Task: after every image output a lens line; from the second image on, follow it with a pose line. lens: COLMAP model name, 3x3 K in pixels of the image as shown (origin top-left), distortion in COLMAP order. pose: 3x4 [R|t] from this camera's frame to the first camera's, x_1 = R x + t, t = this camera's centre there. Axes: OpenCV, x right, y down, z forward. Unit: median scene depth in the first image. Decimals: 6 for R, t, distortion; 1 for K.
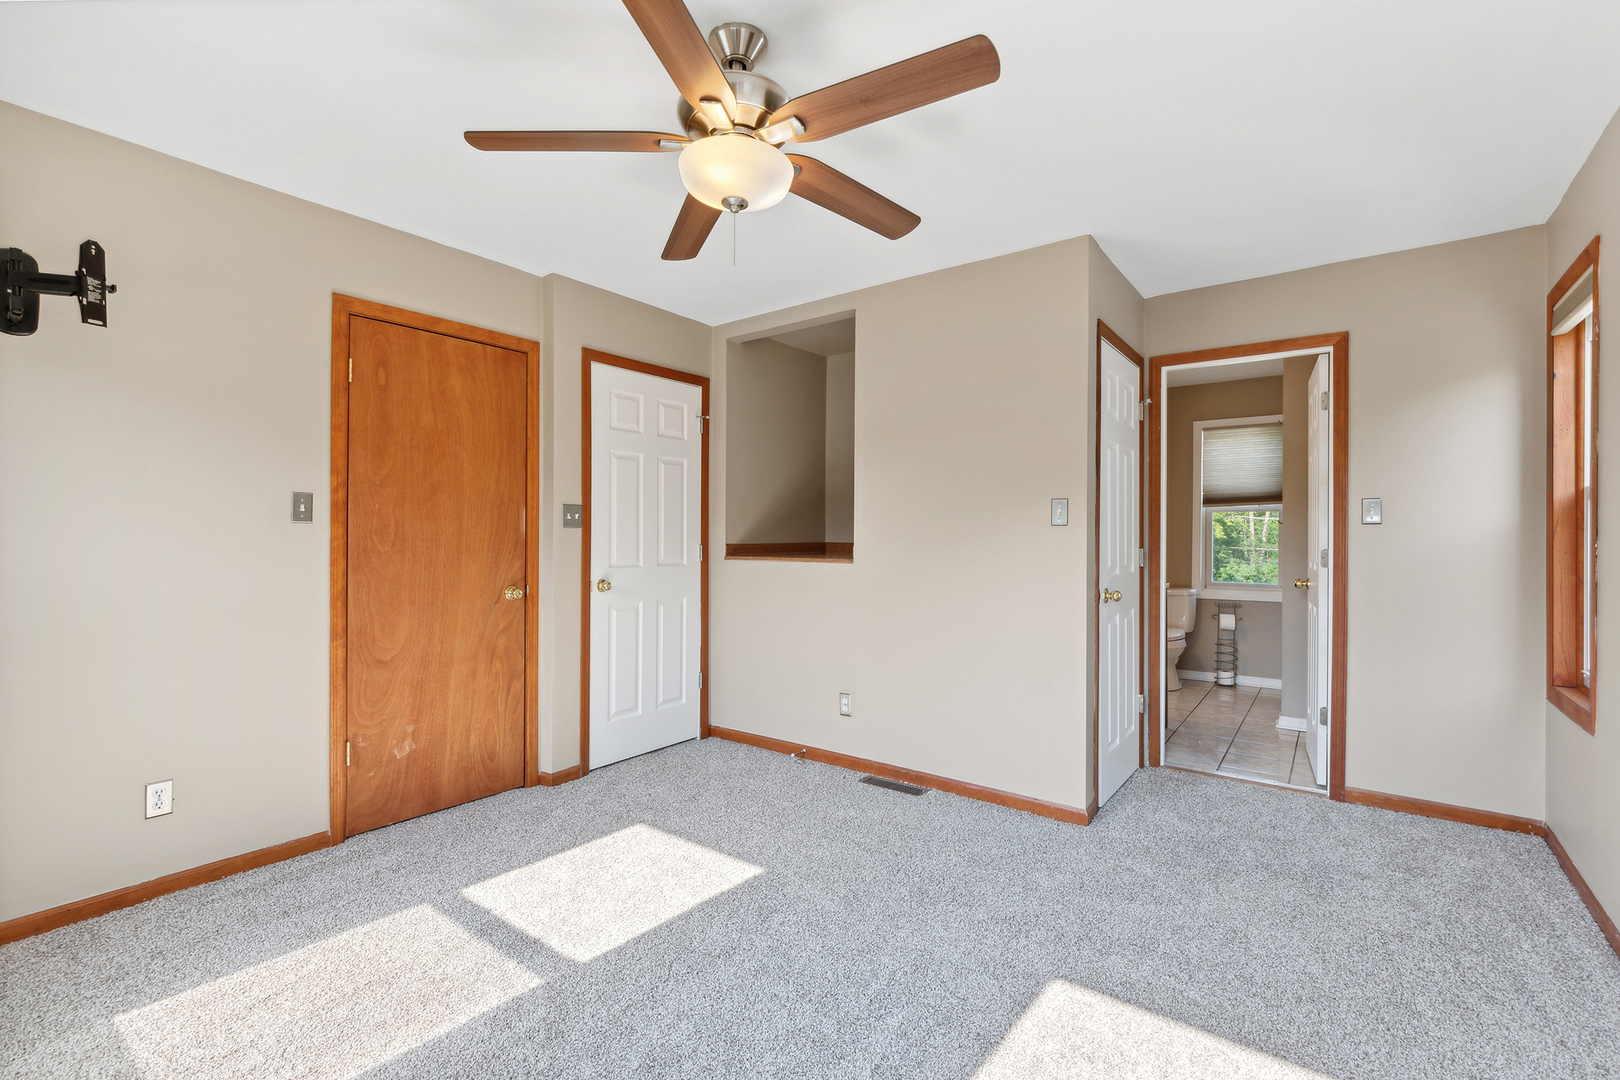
lens RADIAL K [[725.2, 0, 817.5], [0, 725.2, 538.4], [0, 0, 1]] dist [0.004679, -0.004002]
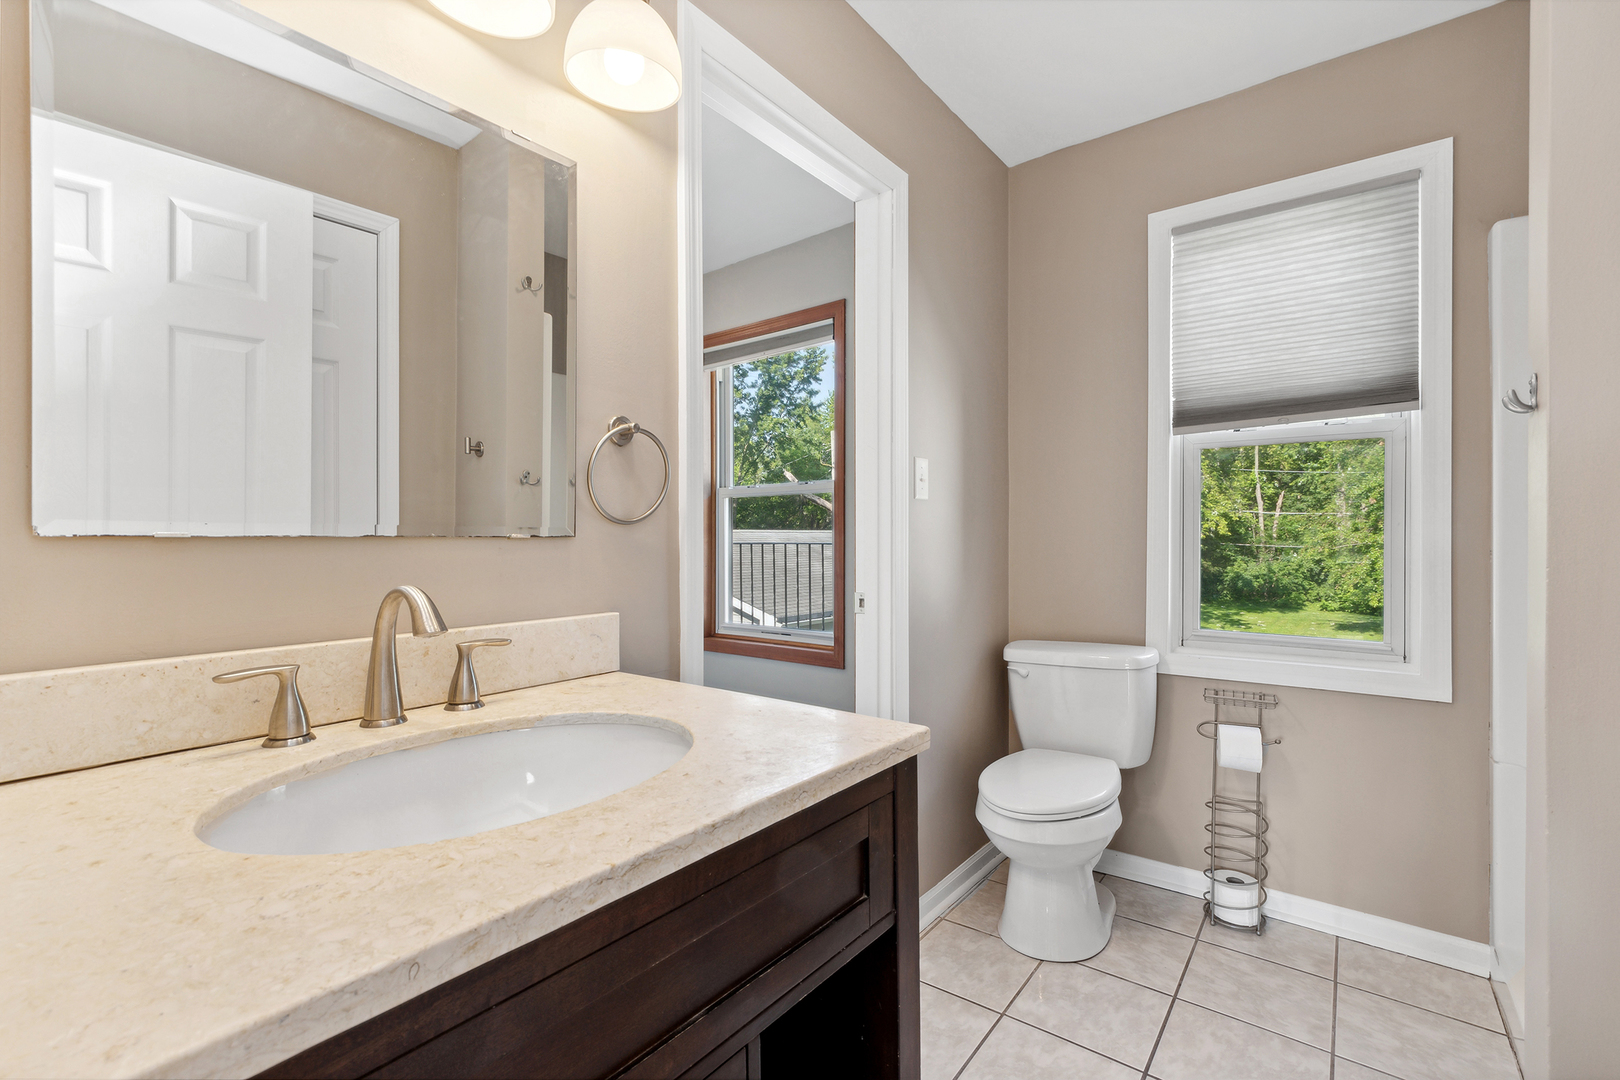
lens RADIAL K [[725.2, 0, 796.9], [0, 725.2, 532.1], [0, 0, 1]] dist [0.004679, -0.004002]
pose [[0.999603, -0.001240, -0.028159, 0.345028], [0.001105, 0.999988, -0.004840, 0.009713], [0.028165, 0.004807, 0.999592, 0.615080]]
